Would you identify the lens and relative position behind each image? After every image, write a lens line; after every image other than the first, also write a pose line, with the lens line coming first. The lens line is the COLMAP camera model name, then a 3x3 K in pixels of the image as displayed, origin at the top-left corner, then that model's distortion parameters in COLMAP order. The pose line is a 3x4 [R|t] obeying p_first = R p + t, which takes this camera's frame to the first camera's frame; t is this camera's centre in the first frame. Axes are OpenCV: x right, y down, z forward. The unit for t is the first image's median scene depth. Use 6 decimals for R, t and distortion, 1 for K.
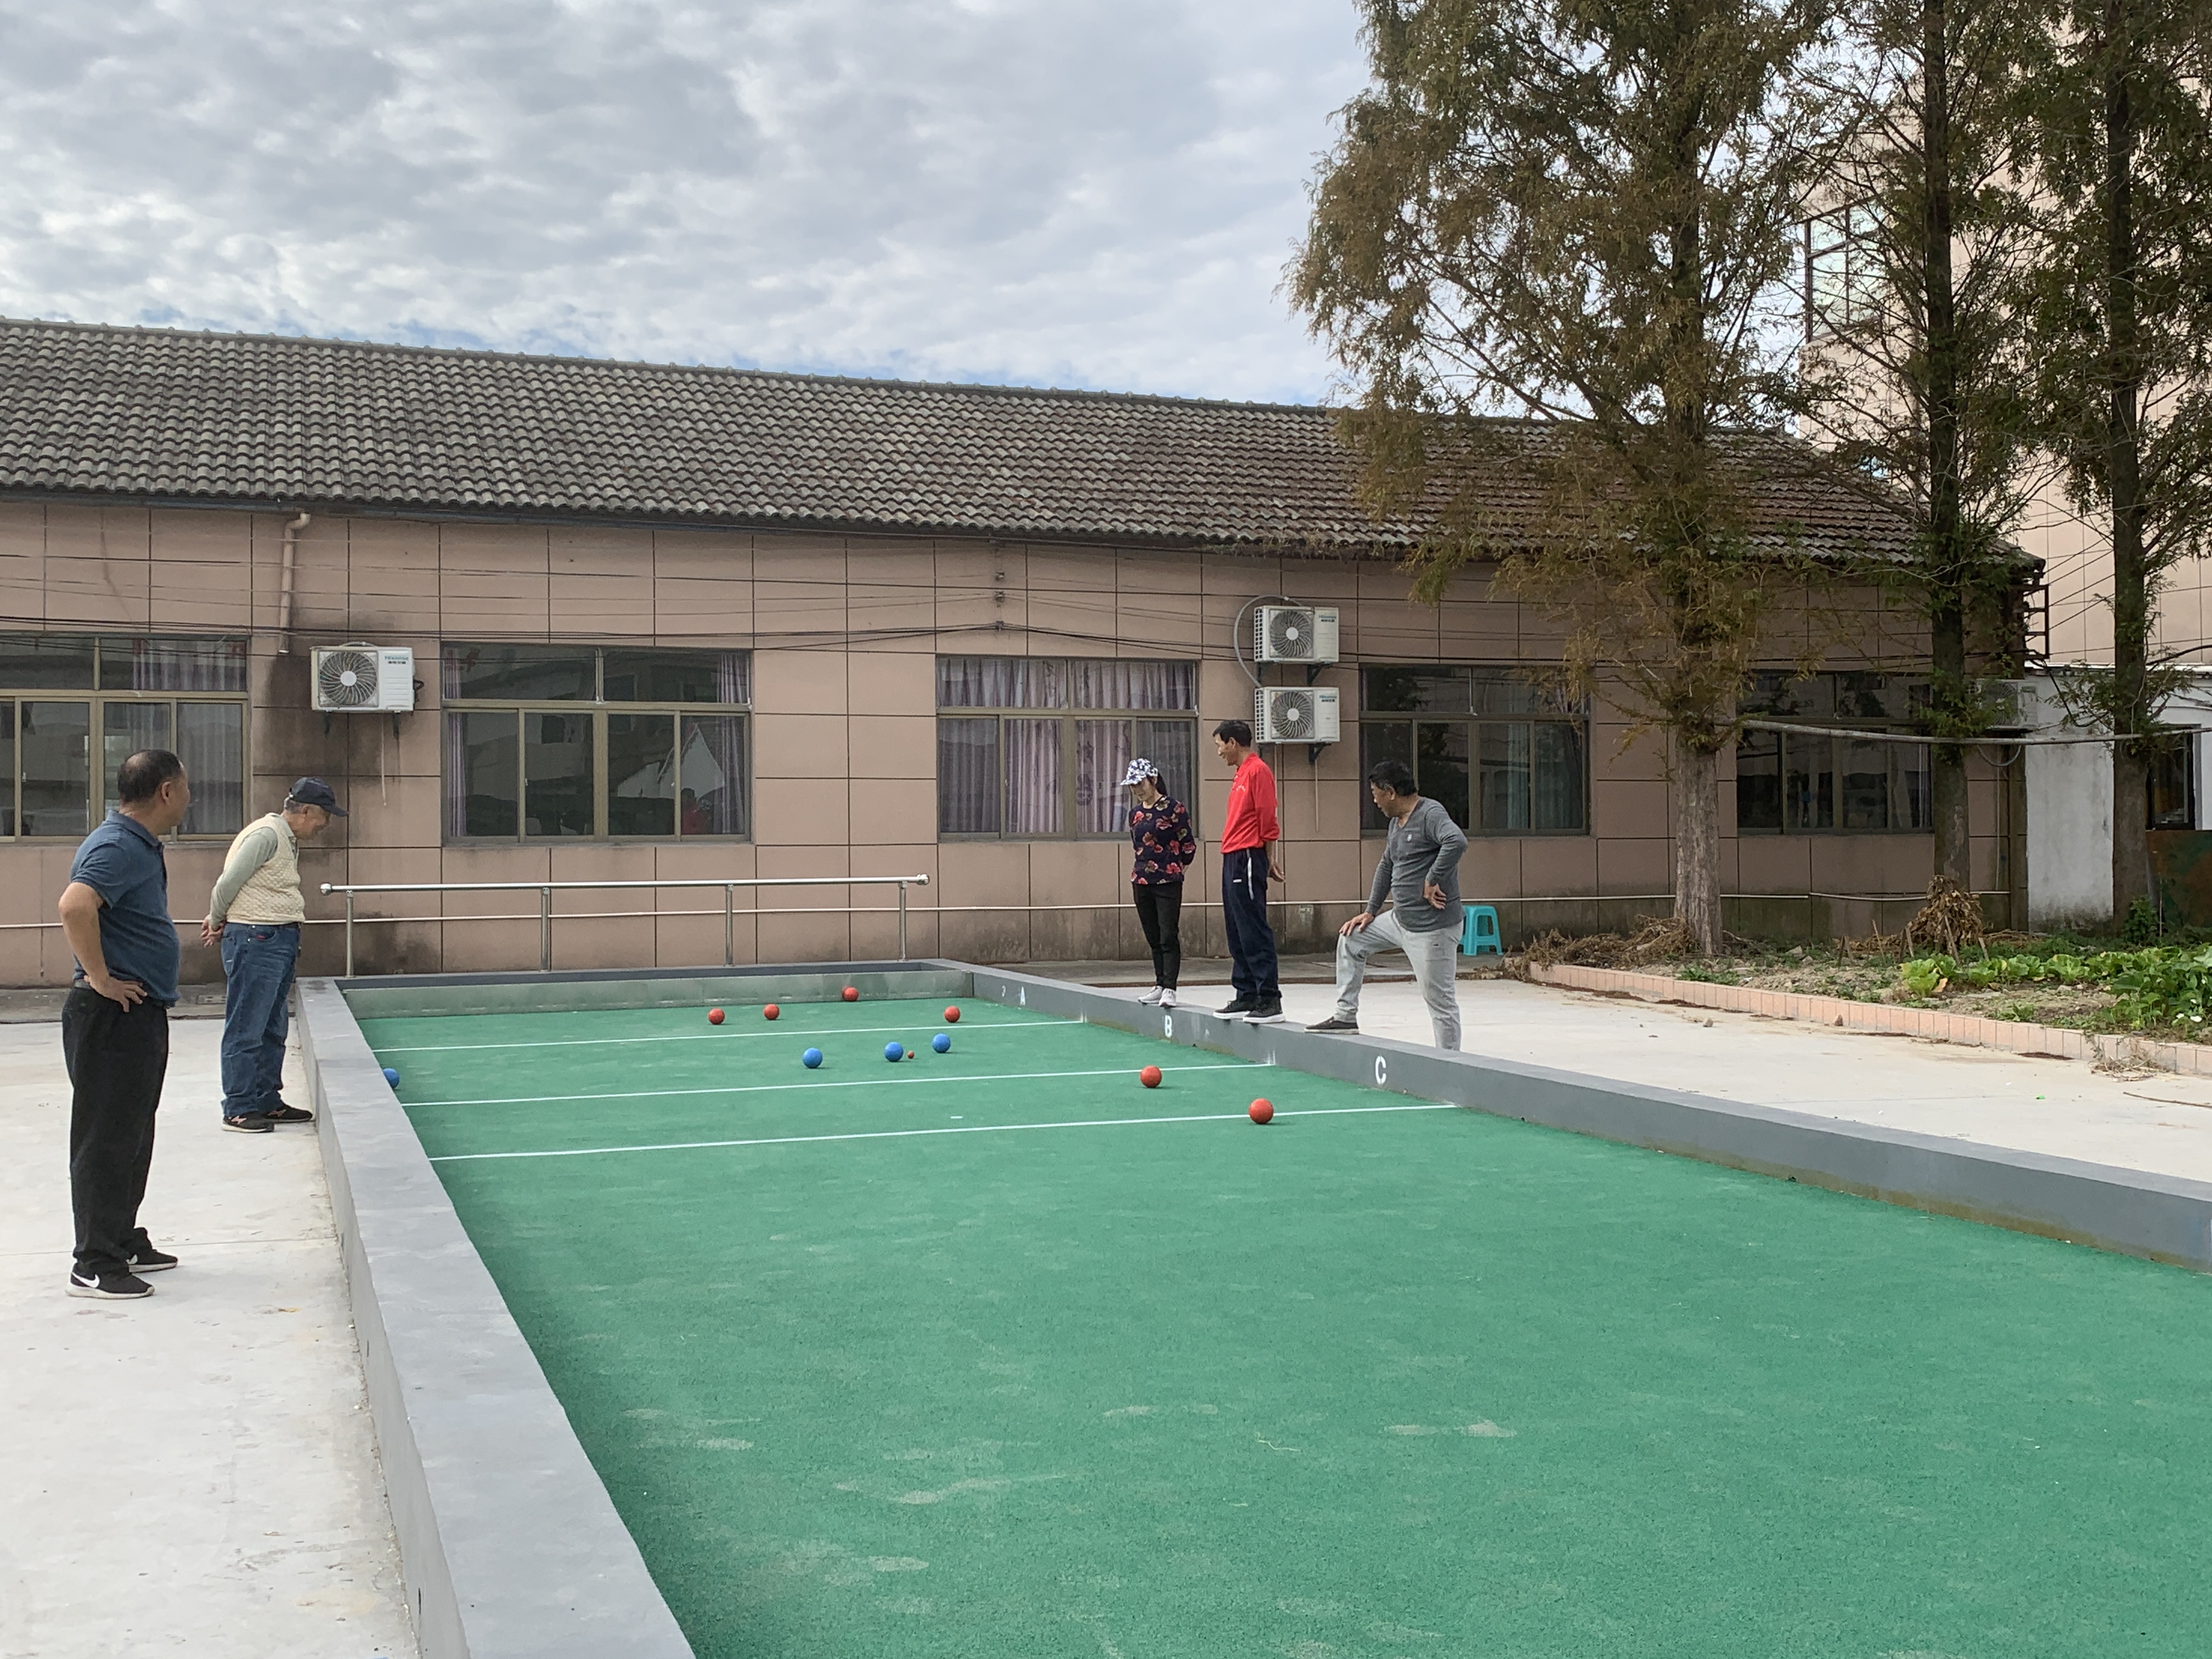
lens RADIAL K [[2369.4, 0, 1106.0], [0, 2369.4, 829.5], [0, 0, 1]] dist [0.083799, -0.000070]
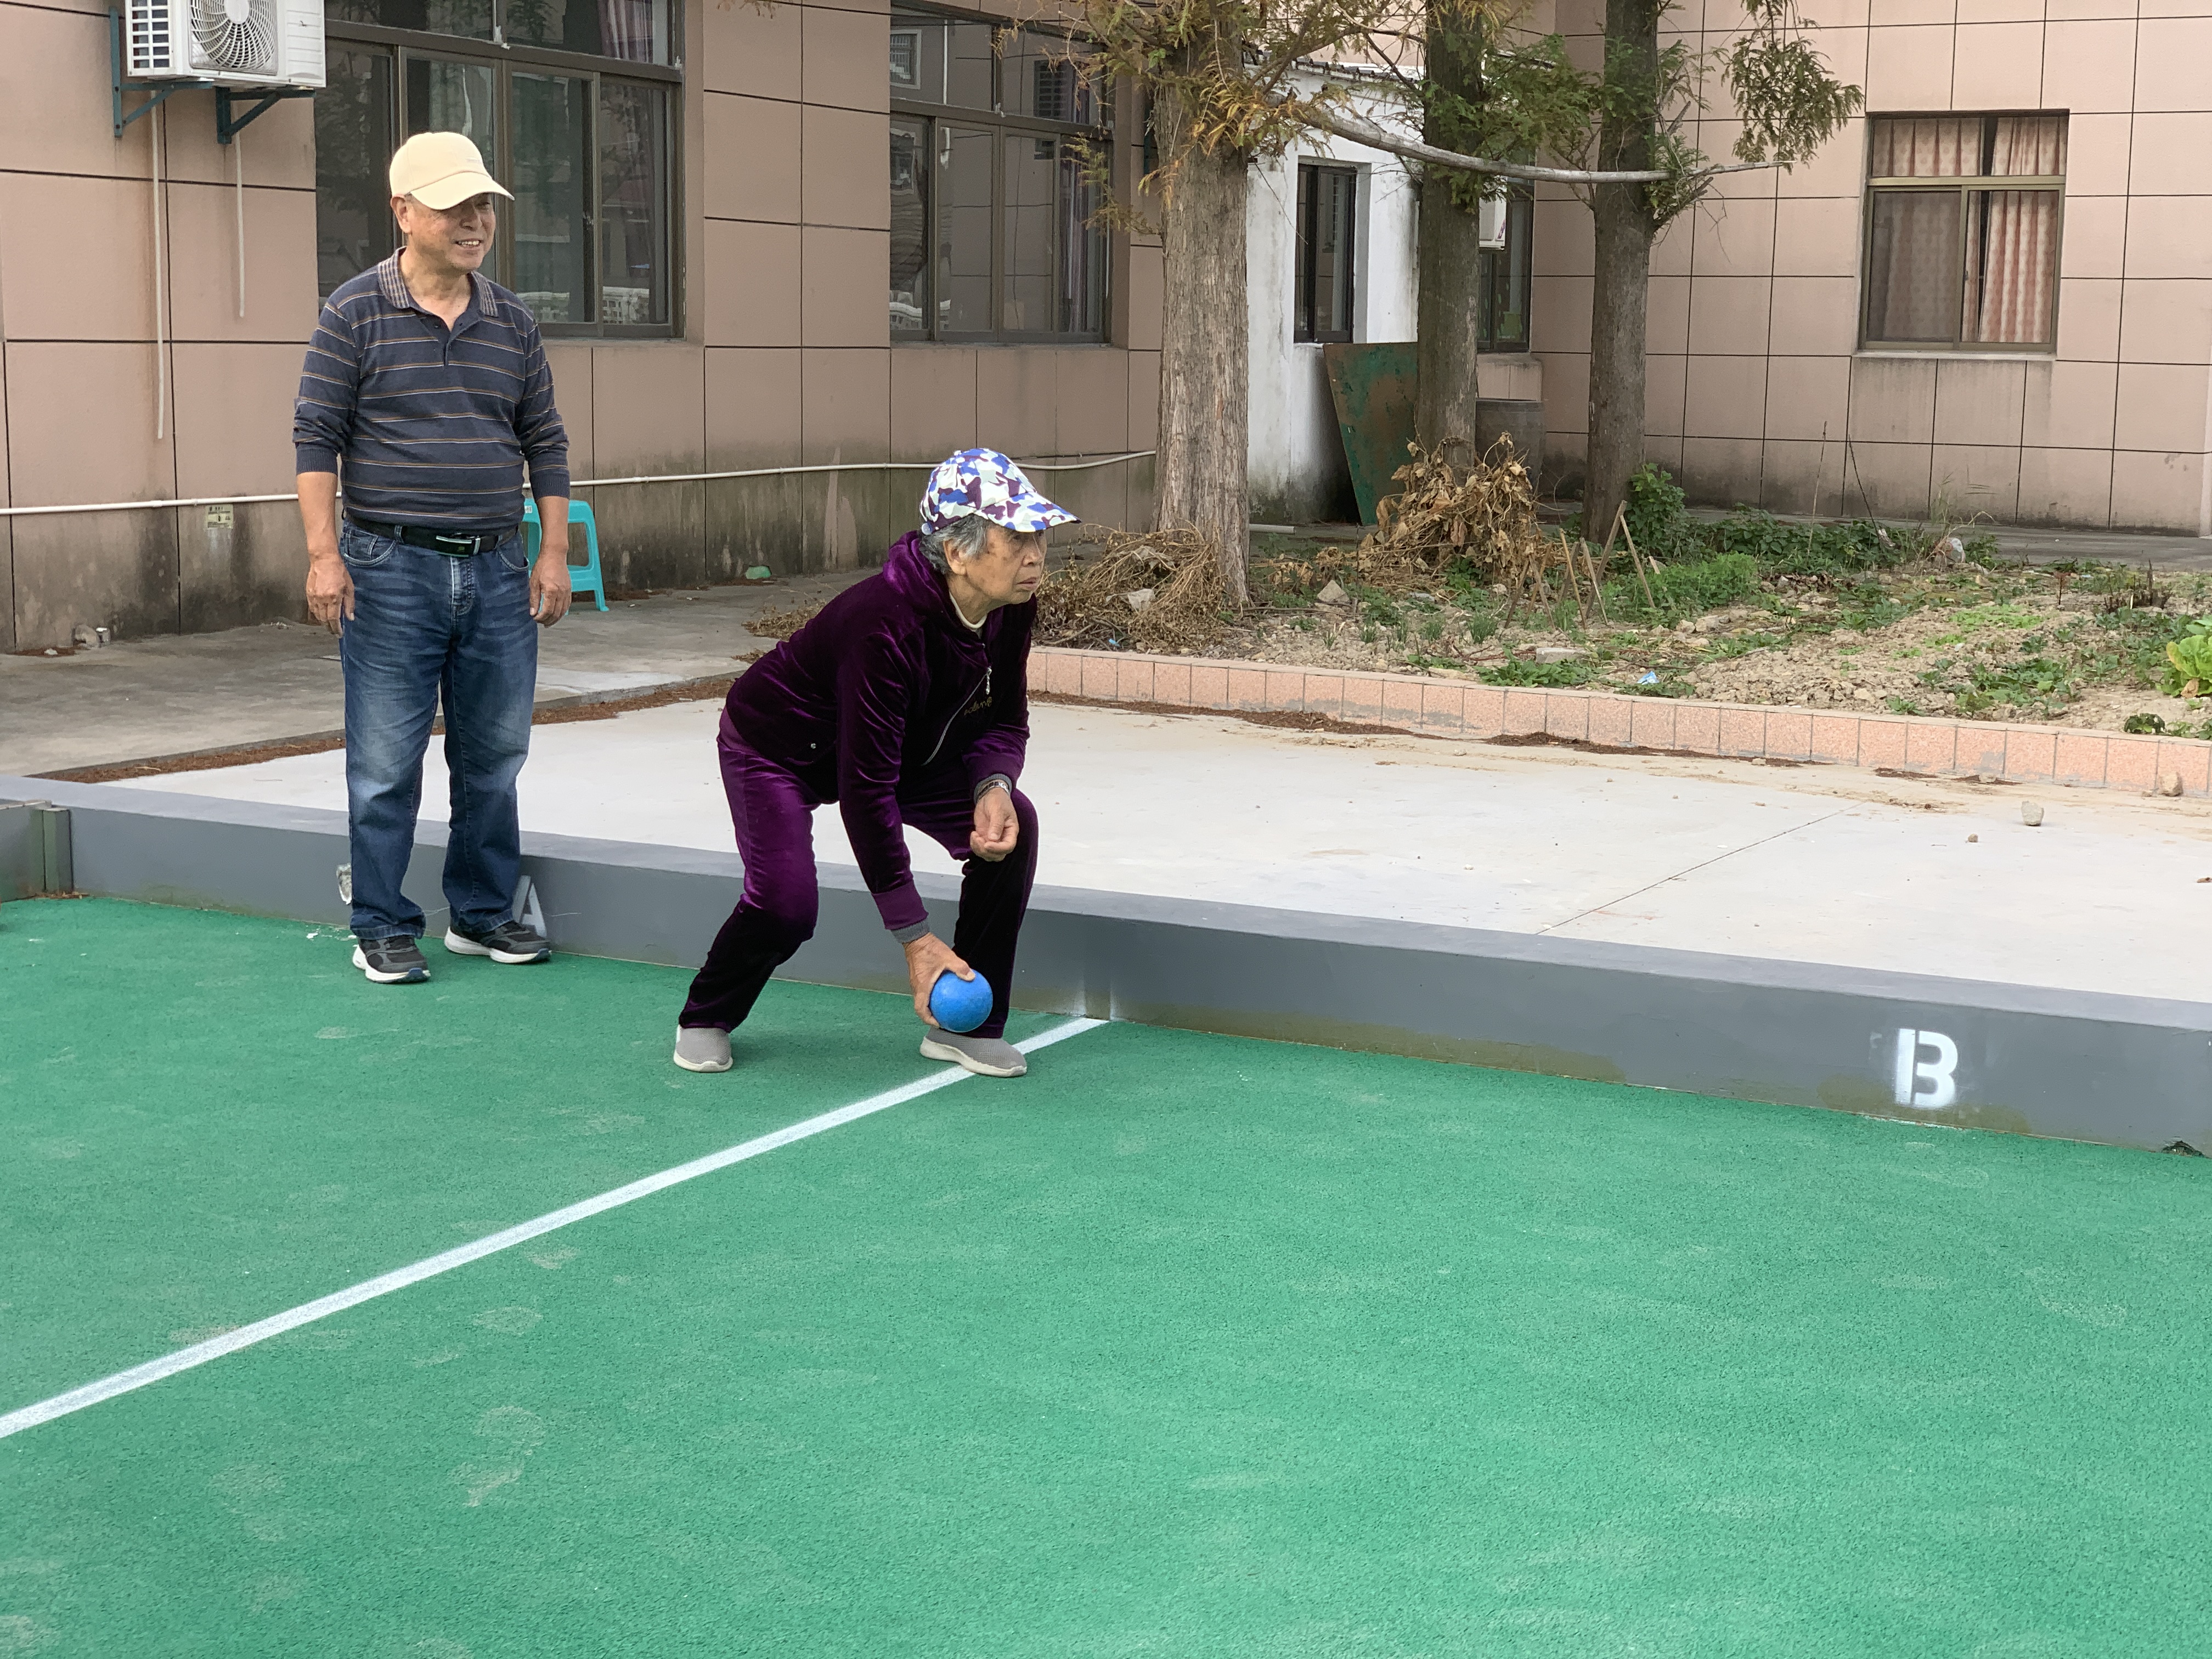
lens RADIAL K [[3263.7, 0, 1106.0], [0, 3263.7, 829.5], [0, 0, 1]] dist [0.031417, -0.002394]
pose [[0.720065, -0.086651, 0.688475, -0.193241], [-0.021114, 0.988977, 0.146555, 0.002146], [-0.693585, -0.120066, 0.710299, 0.510258]]
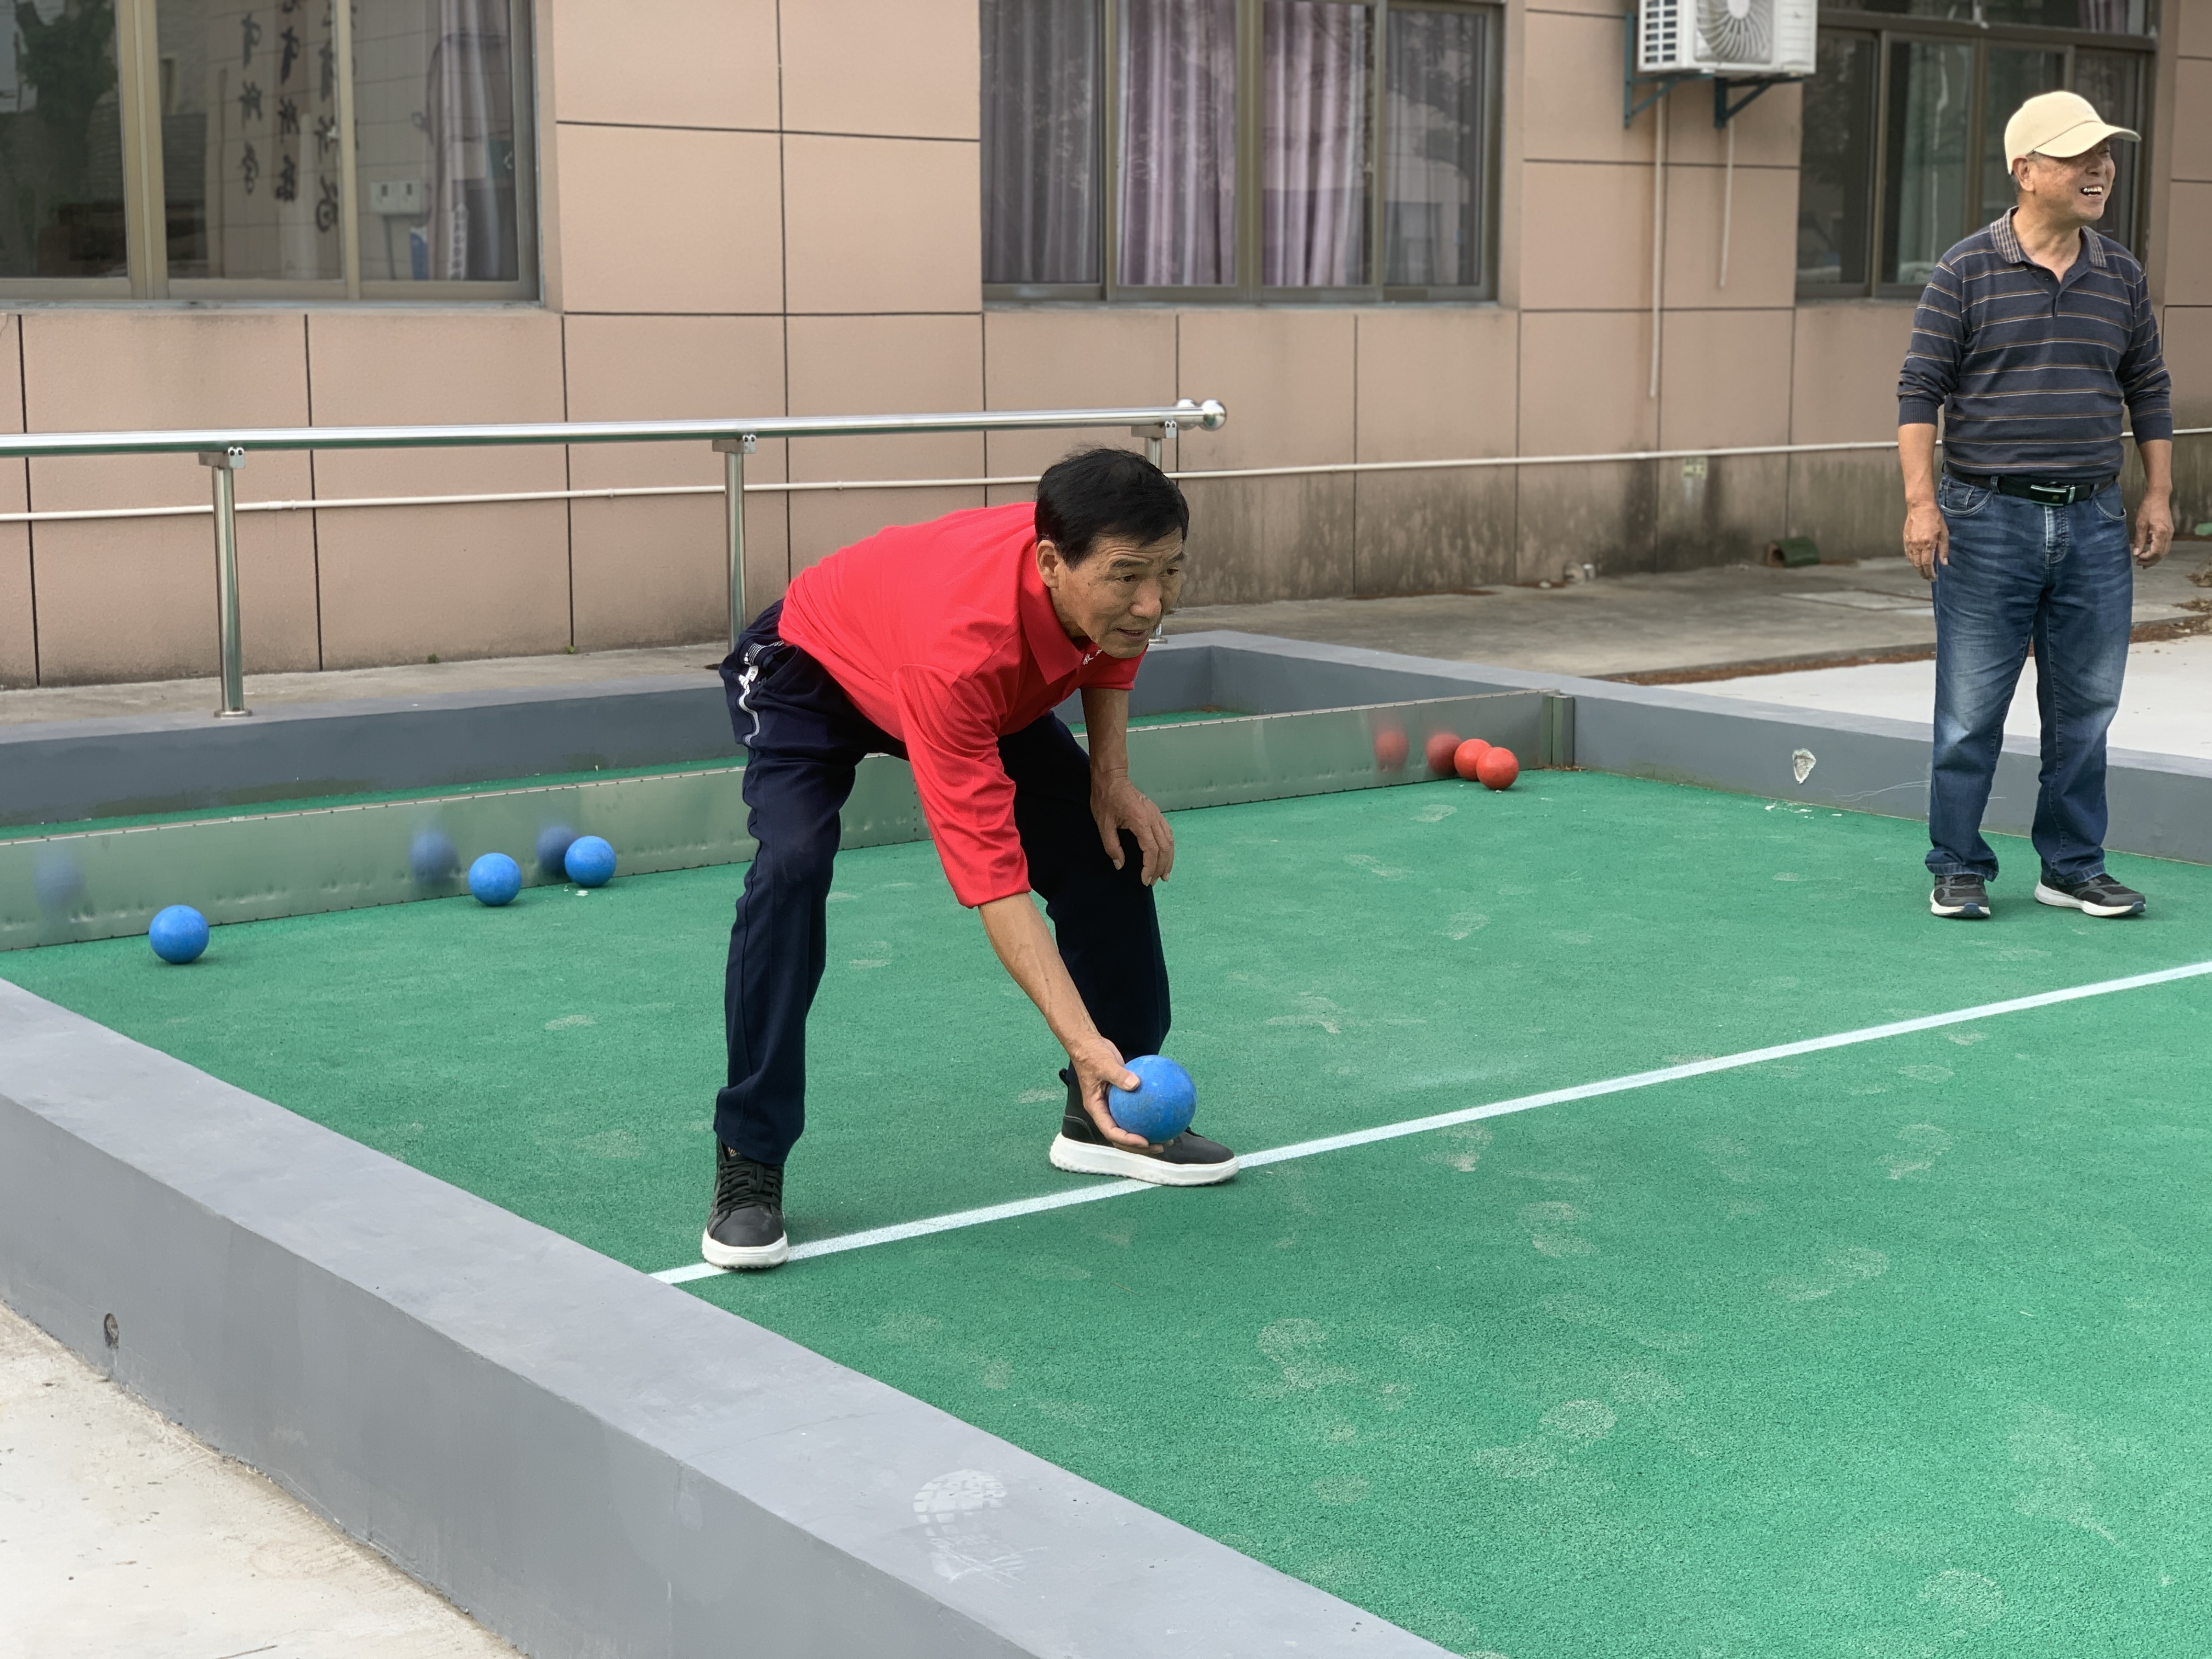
lens RADIAL K [[3291.1, 0, 1121.4], [0, 3291.1, 843.9], [0, 0, 1]] dist [0.174465, -0.765260]
pose [[0.942644, -0.047286, 0.330434, -0.225509], [-0.007536, 0.986649, 0.162689, 0.003540], [-0.333715, -0.155848, 0.929702, 0.461499]]
